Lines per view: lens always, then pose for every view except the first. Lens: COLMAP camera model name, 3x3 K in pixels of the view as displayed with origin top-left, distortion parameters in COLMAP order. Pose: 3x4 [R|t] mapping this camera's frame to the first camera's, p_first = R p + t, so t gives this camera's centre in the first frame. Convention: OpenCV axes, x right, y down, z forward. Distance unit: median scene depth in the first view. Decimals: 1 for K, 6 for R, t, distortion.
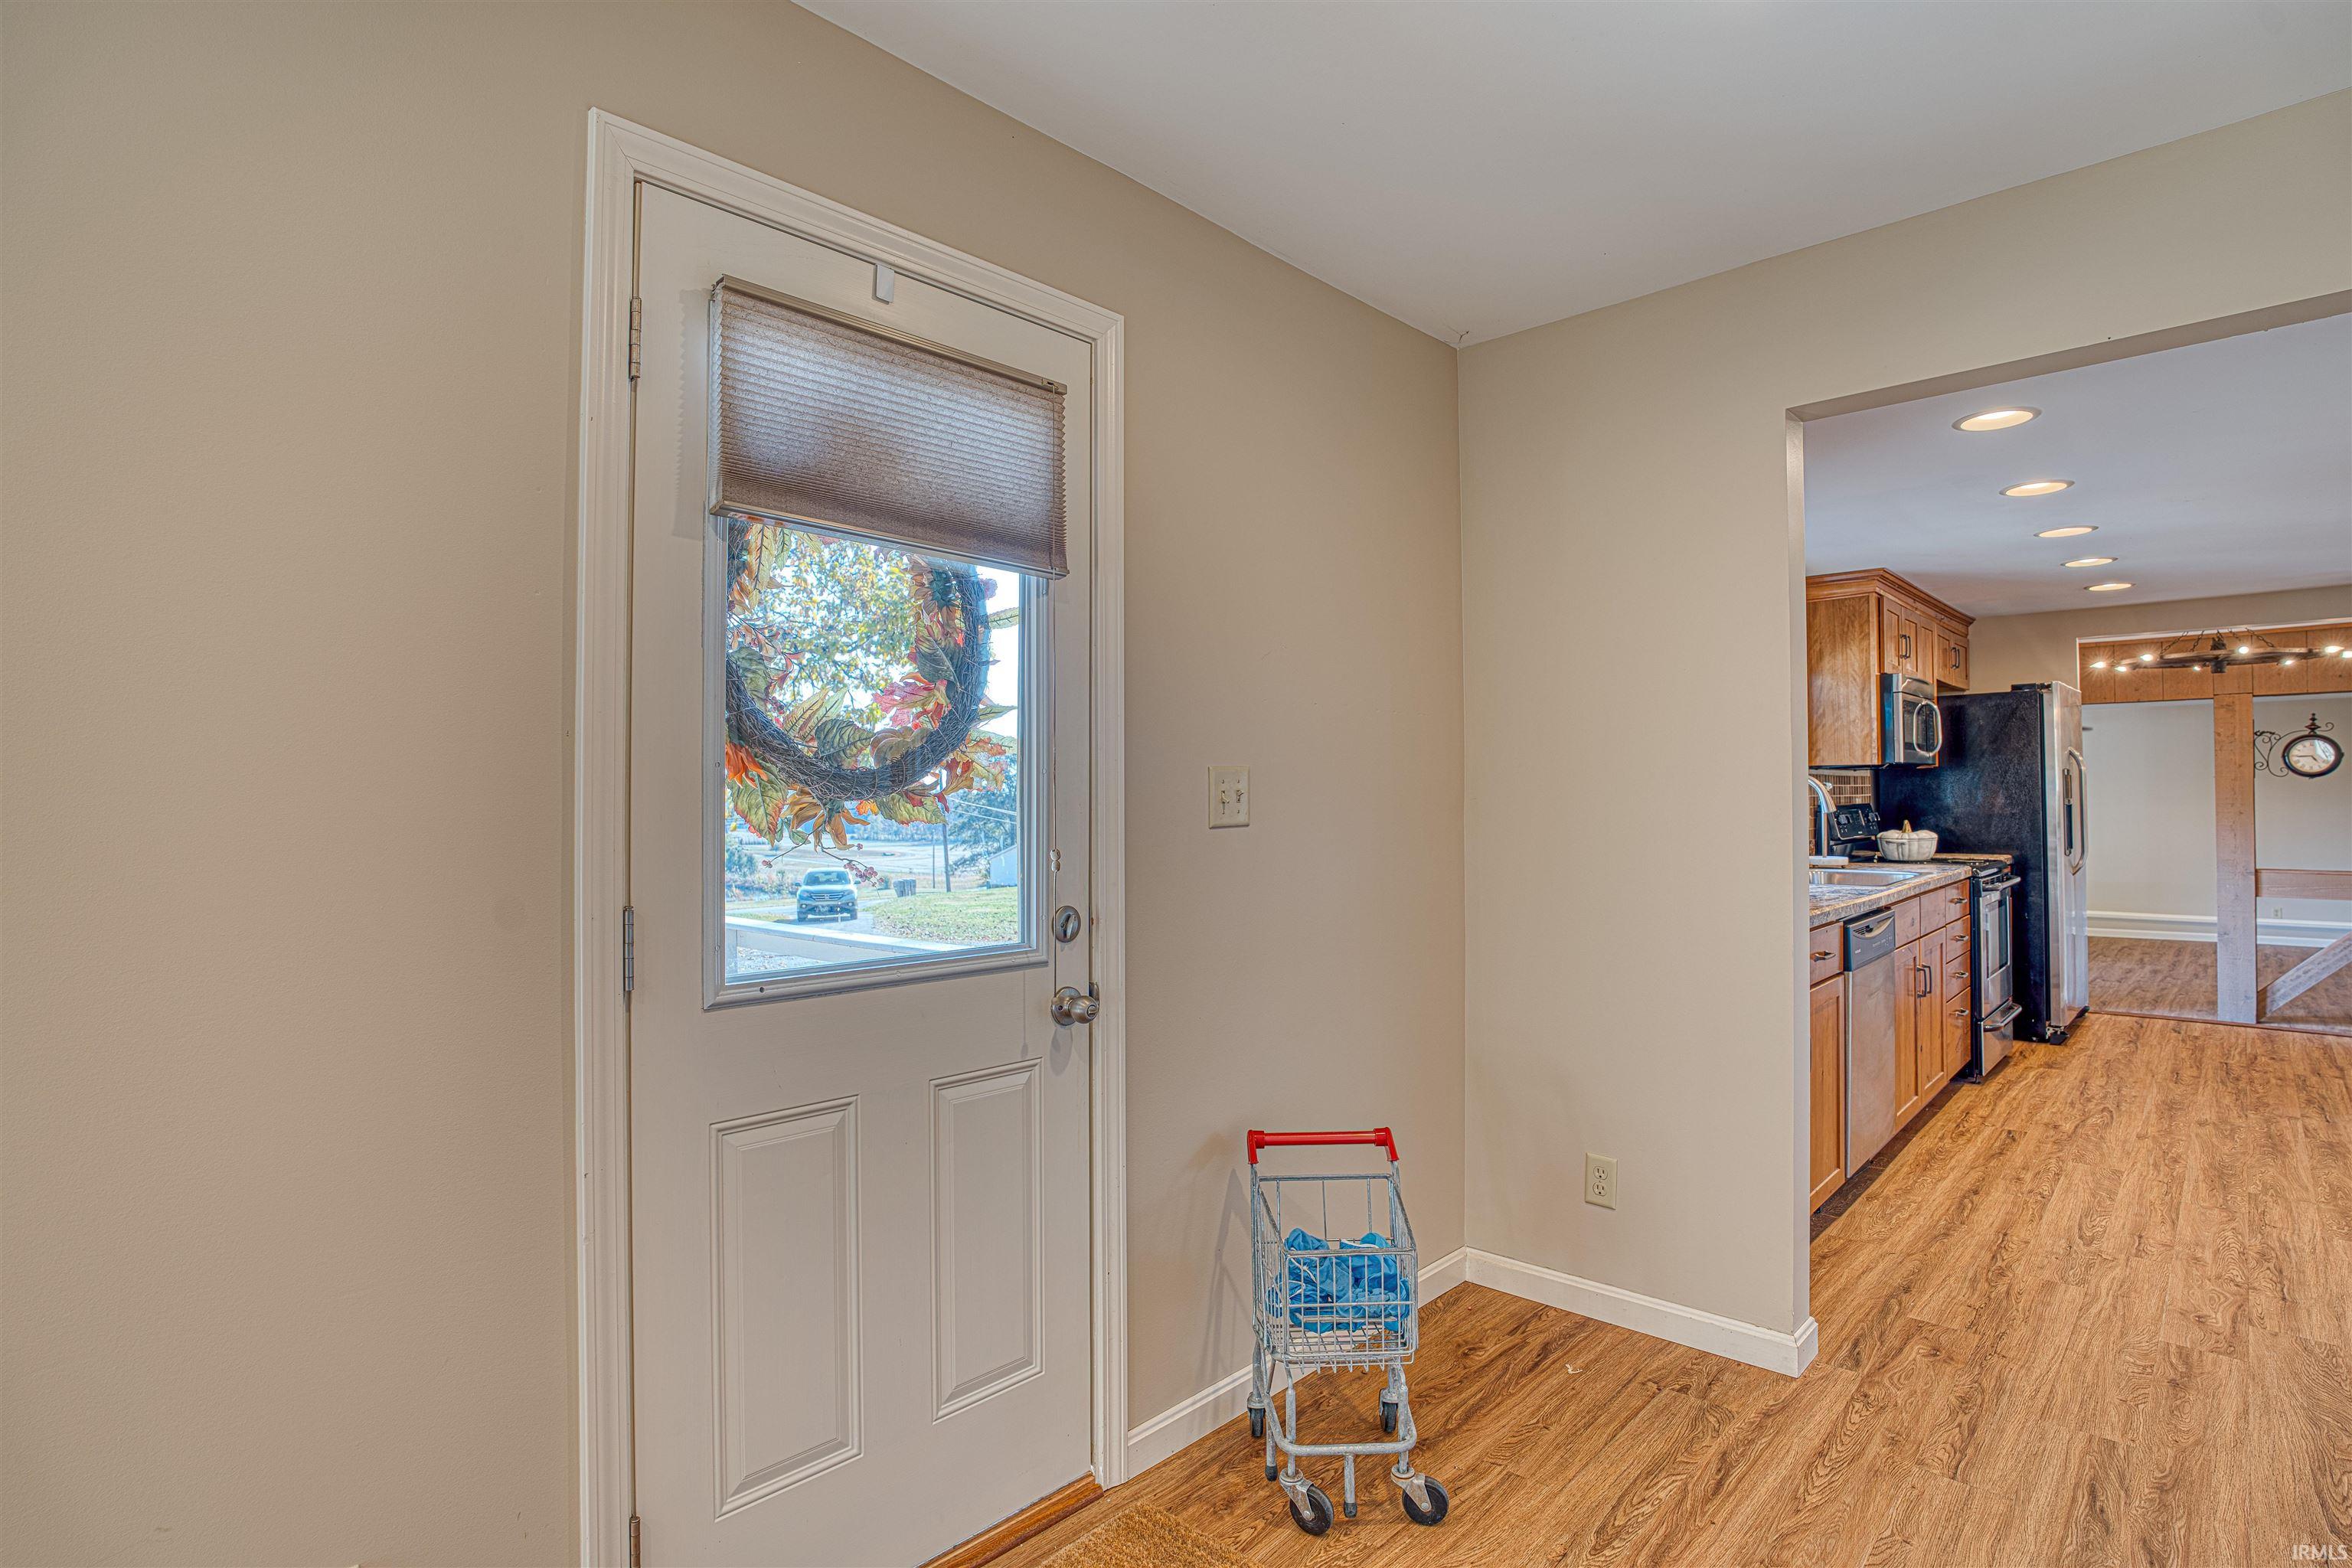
lens RADIAL K [[1172.9, 0, 1176.0], [0, 1172.9, 784.0], [0, 0, 1]] dist [-0.065915, 0.028014]
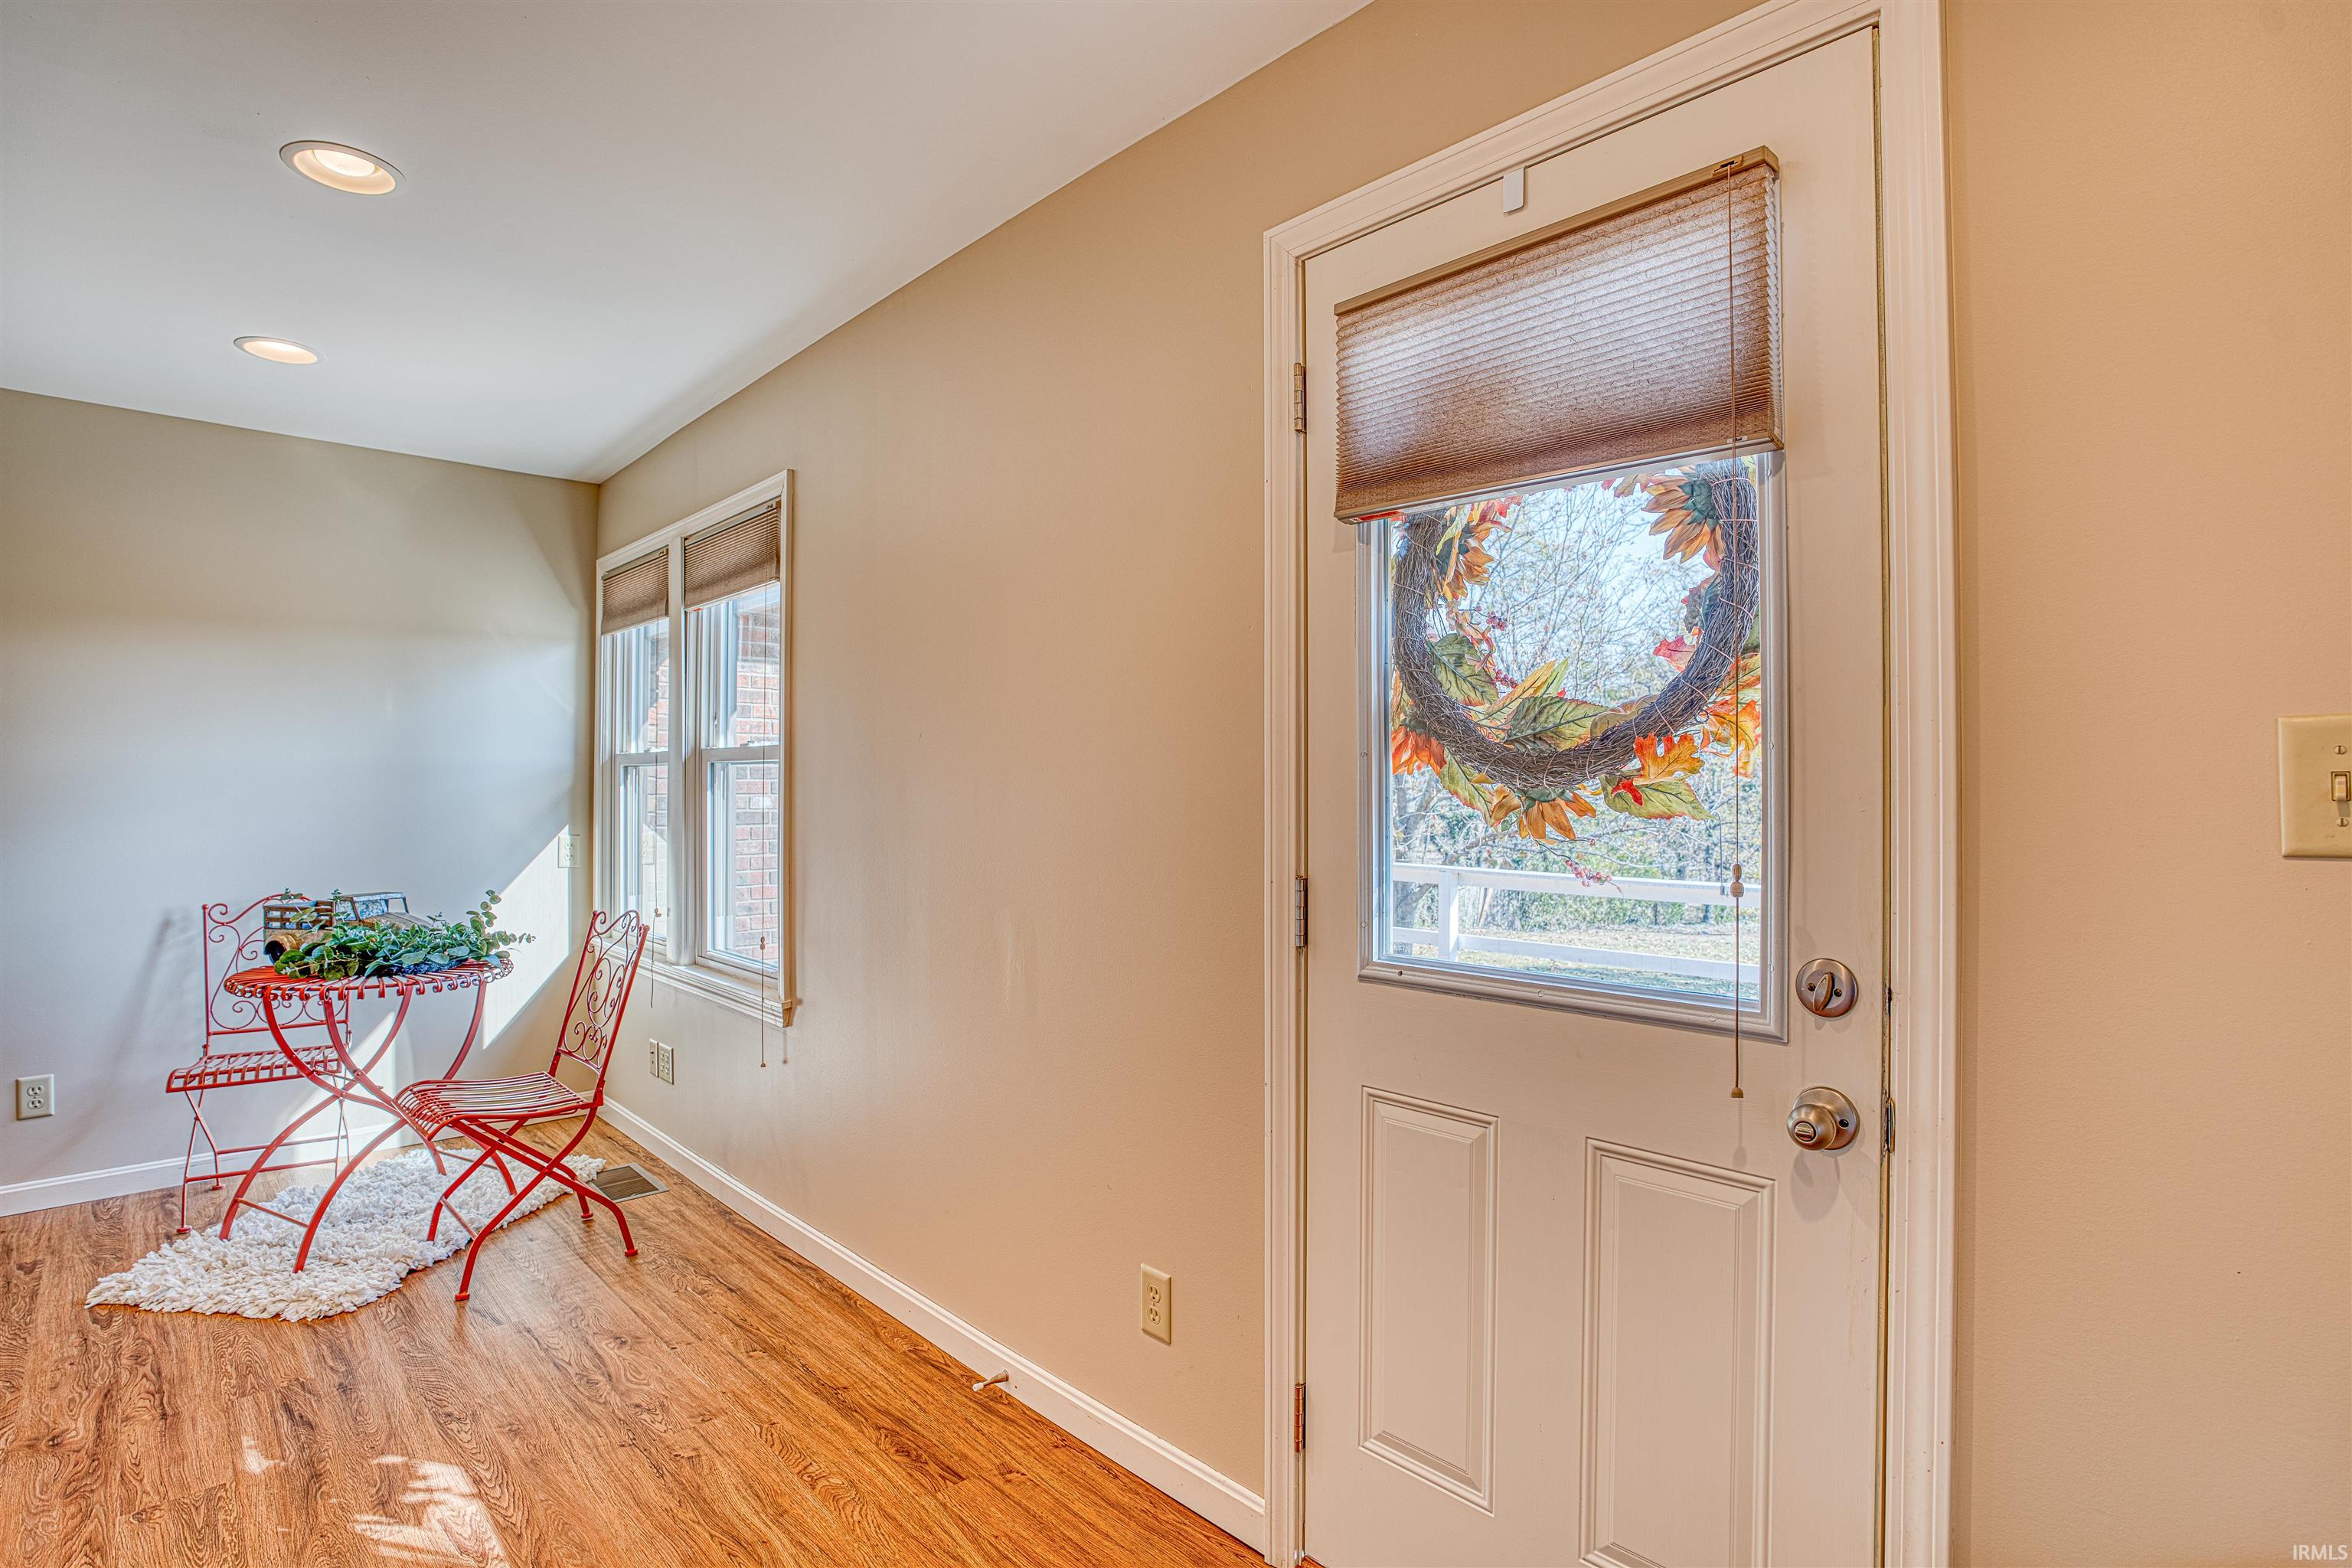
lens RADIAL K [[1172.9, 0, 1176.0], [0, 1172.9, 784.0], [0, 0, 1]] dist [-0.065915, 0.028014]
pose [[-0.060800, 0.003134, -0.998145, 0.628719], [0.011375, 0.999932, 0.002447, 0.005610], [0.998085, -0.011205, -0.060831, 0.802683]]
